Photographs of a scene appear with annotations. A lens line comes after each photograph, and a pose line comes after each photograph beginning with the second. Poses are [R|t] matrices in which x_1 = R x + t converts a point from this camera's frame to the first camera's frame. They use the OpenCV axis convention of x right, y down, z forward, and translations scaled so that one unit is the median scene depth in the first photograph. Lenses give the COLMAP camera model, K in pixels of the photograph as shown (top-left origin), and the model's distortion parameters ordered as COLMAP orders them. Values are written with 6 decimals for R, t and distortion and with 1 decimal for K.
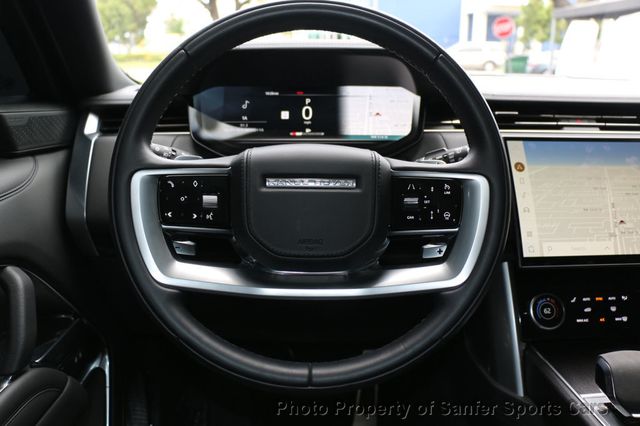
lens RADIAL K [[519.5, 0, 322.6], [0, 519.5, 209.1], [0, 0, 1]] dist [-0.130398, 0.048760]
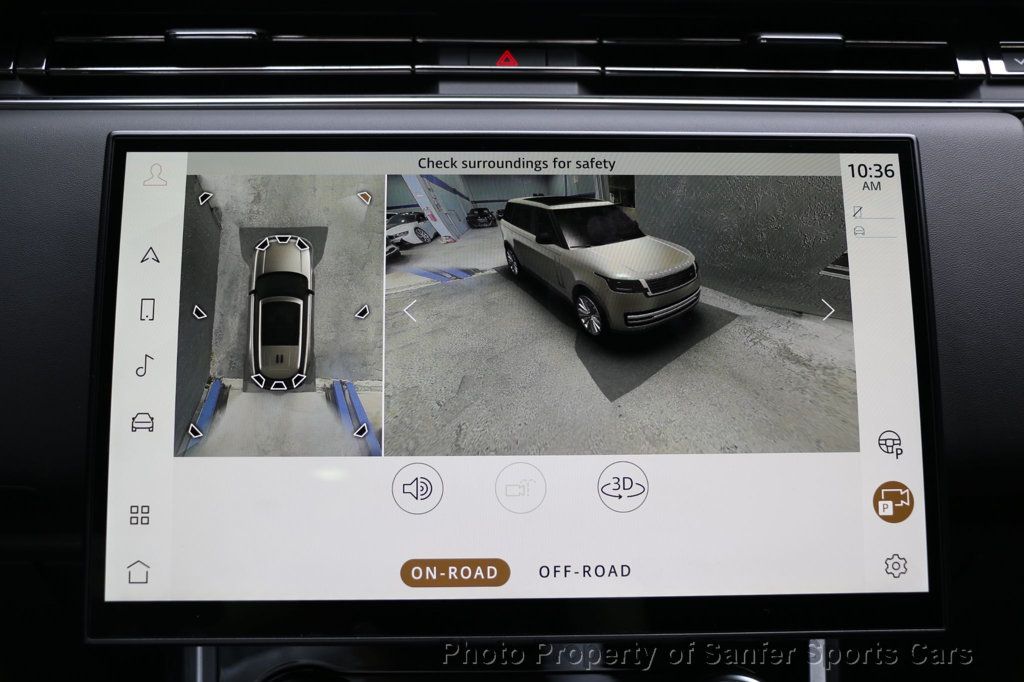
lens RADIAL K [[1319.0, 0, 509.8], [0, 1319.0, 339.8], [0, 0, 1]] dist [0.052531, 0.000000]
pose [[0.999905, 0.008306, -0.011019, 0.562229], [-0.006785, 0.991296, 0.131480, -0.127126], [0.012015, -0.131392, 0.991258, 0.287662]]
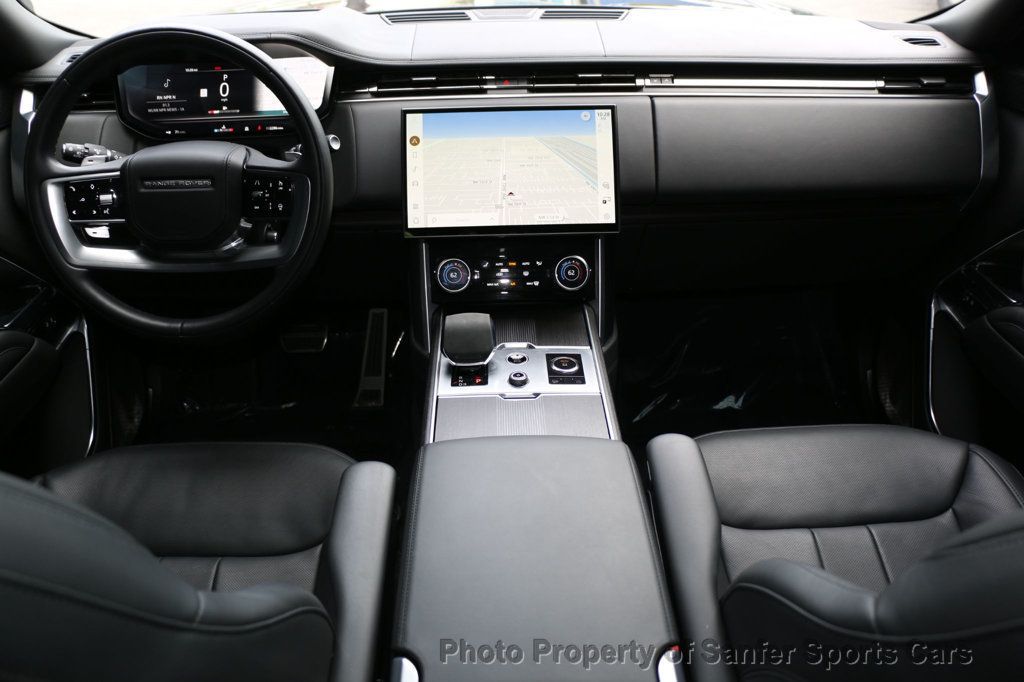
lens RADIAL K [[831.1, 0, 512.2], [0, 831.1, 337.6], [0, 0, 1]] dist [-0.130398, 0.048760]
pose [[0.999523, -0.006406, -0.030225, 0.610513], [0.014951, 0.956388, 0.291717, -0.180007], [0.027039, -0.292029, 0.956027, -0.703268]]
